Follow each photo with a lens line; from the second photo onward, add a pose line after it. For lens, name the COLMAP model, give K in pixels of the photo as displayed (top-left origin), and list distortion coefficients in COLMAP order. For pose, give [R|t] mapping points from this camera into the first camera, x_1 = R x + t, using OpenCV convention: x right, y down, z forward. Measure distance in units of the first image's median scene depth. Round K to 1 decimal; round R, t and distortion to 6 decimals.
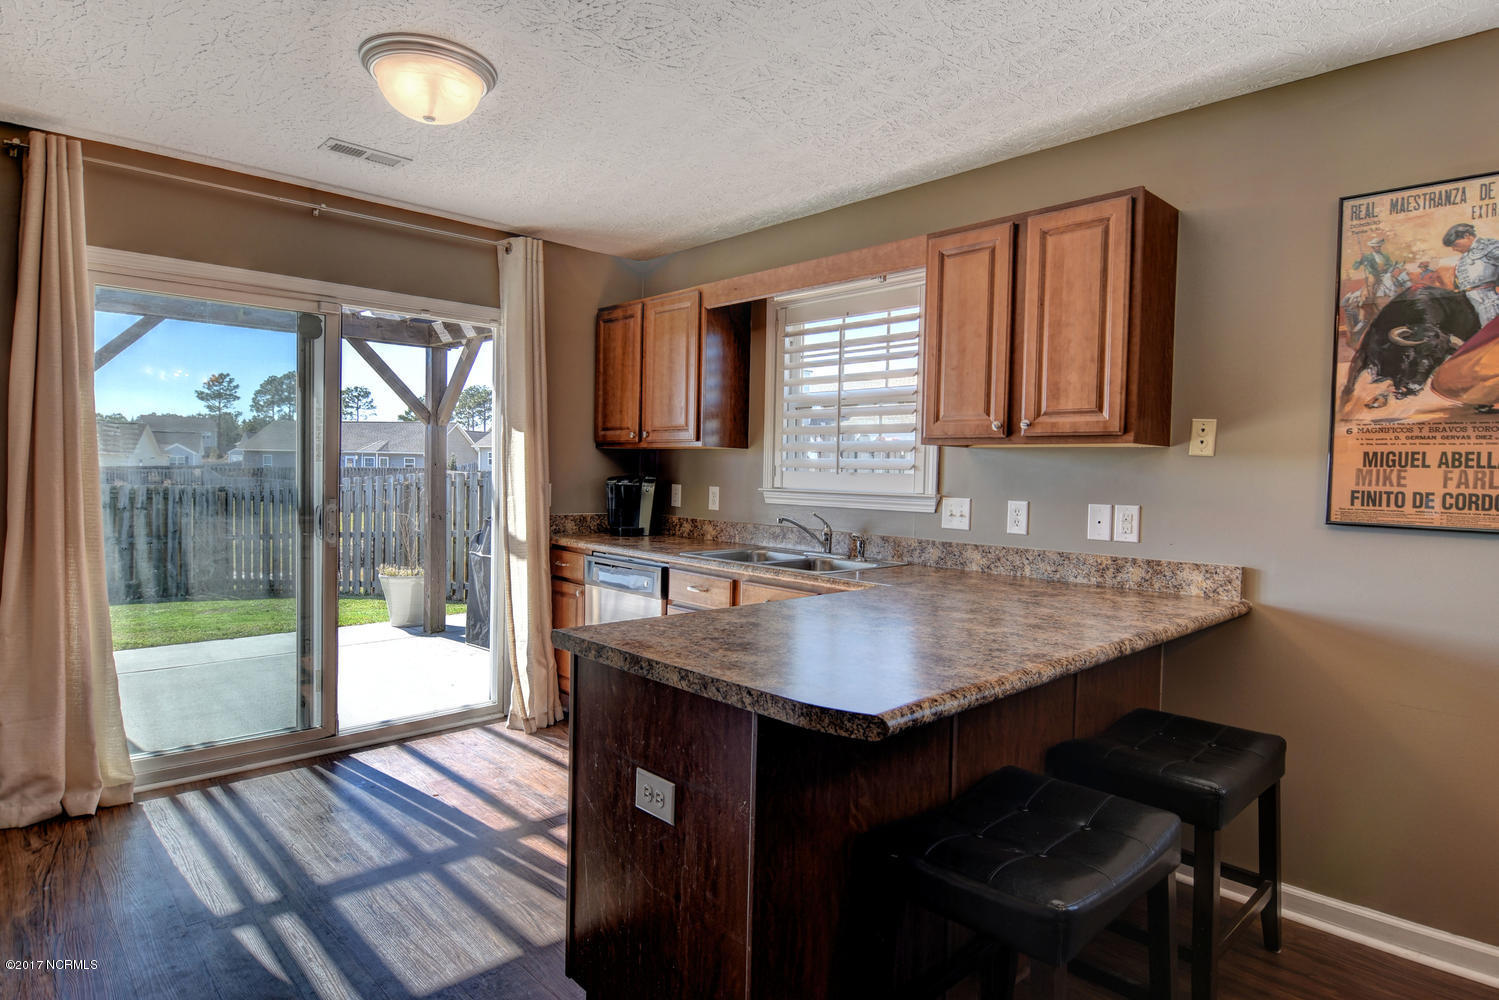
lens RADIAL K [[815.9, 0, 762.9], [0, 815.9, 499.7], [0, 0, 1]] dist [0.004474, -0.019639]
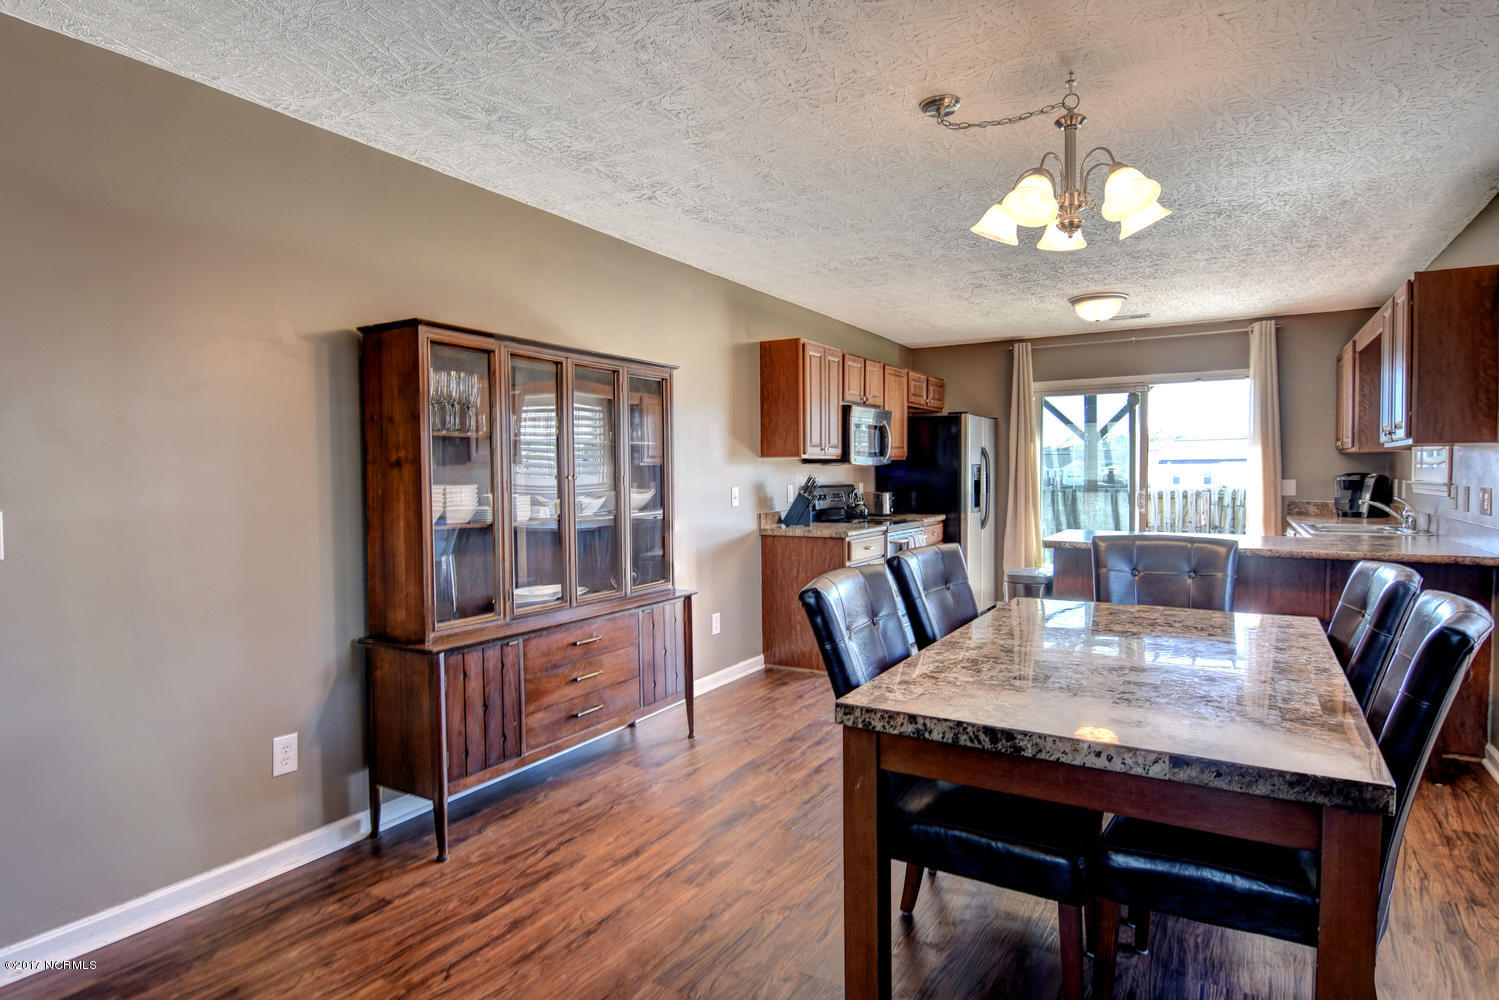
lens RADIAL K [[815.9, 0, 762.9], [0, 815.9, 499.7], [0, 0, 1]] dist [0.004474, -0.019639]
pose [[0.262364, 0.012180, -0.964892, 0.966569], [-0.022864, 0.999718, 0.006403, 0.030988], [0.964698, 0.020381, 0.262568, -0.322604]]
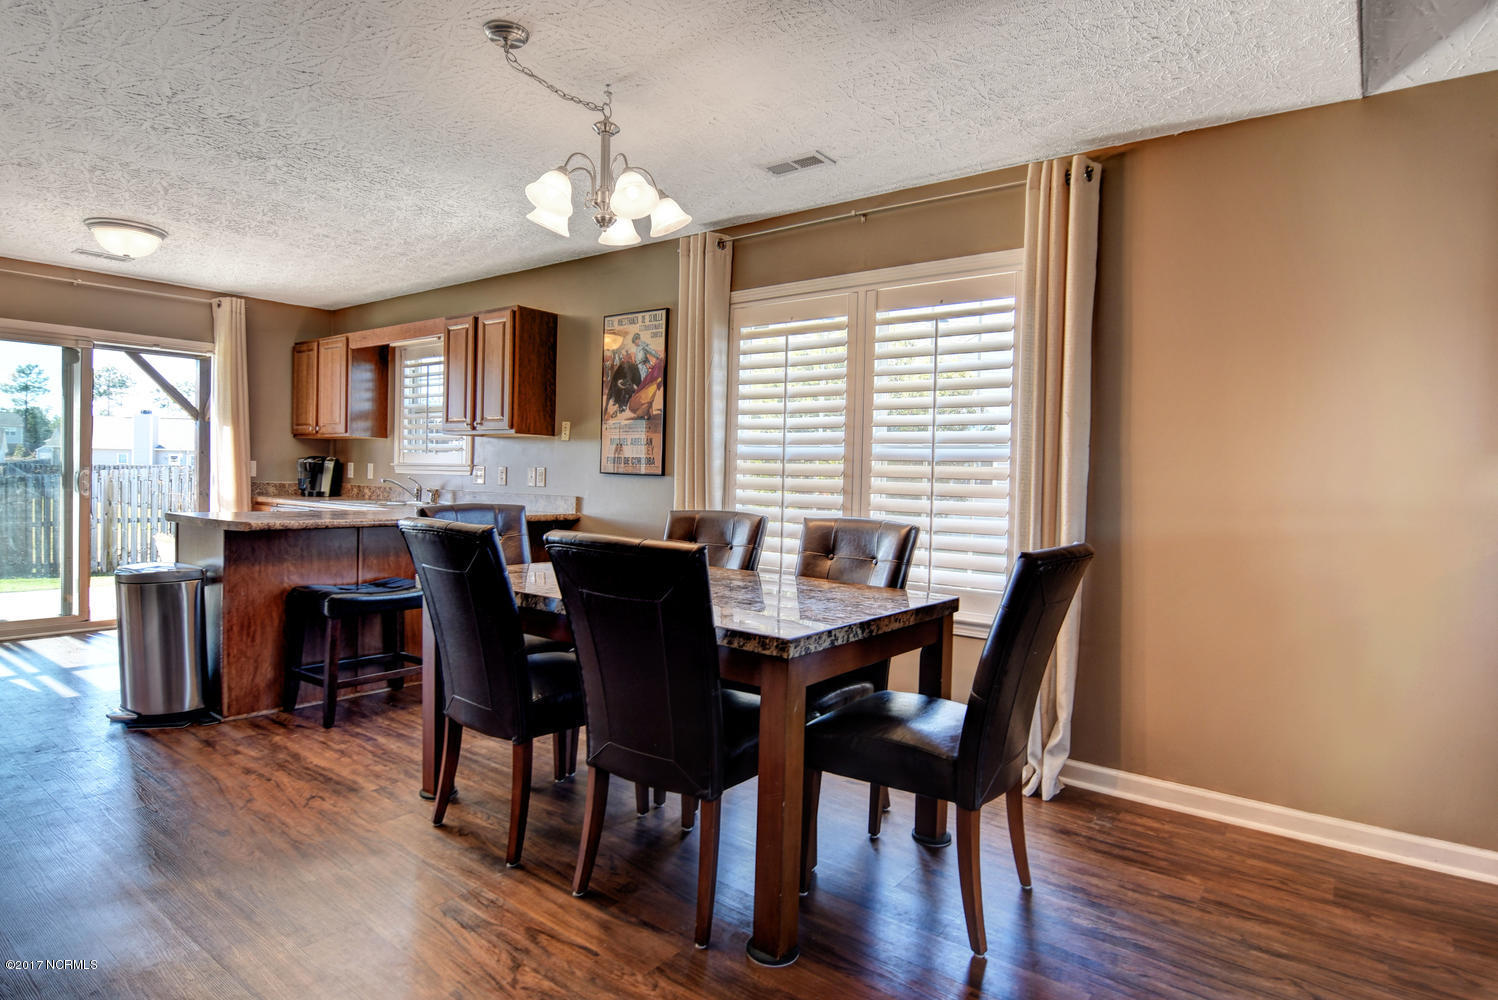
lens RADIAL K [[815.4, 0, 762.4], [0, 815.4, 499.7], [0, 0, 1]] dist [0.004474, -0.019639]
pose [[0.988664, 0.001042, 0.150143, 0.460028], [-0.000282, 0.999987, -0.005082, 0.062383], [-0.150147, 0.004982, 0.988651, -0.644149]]
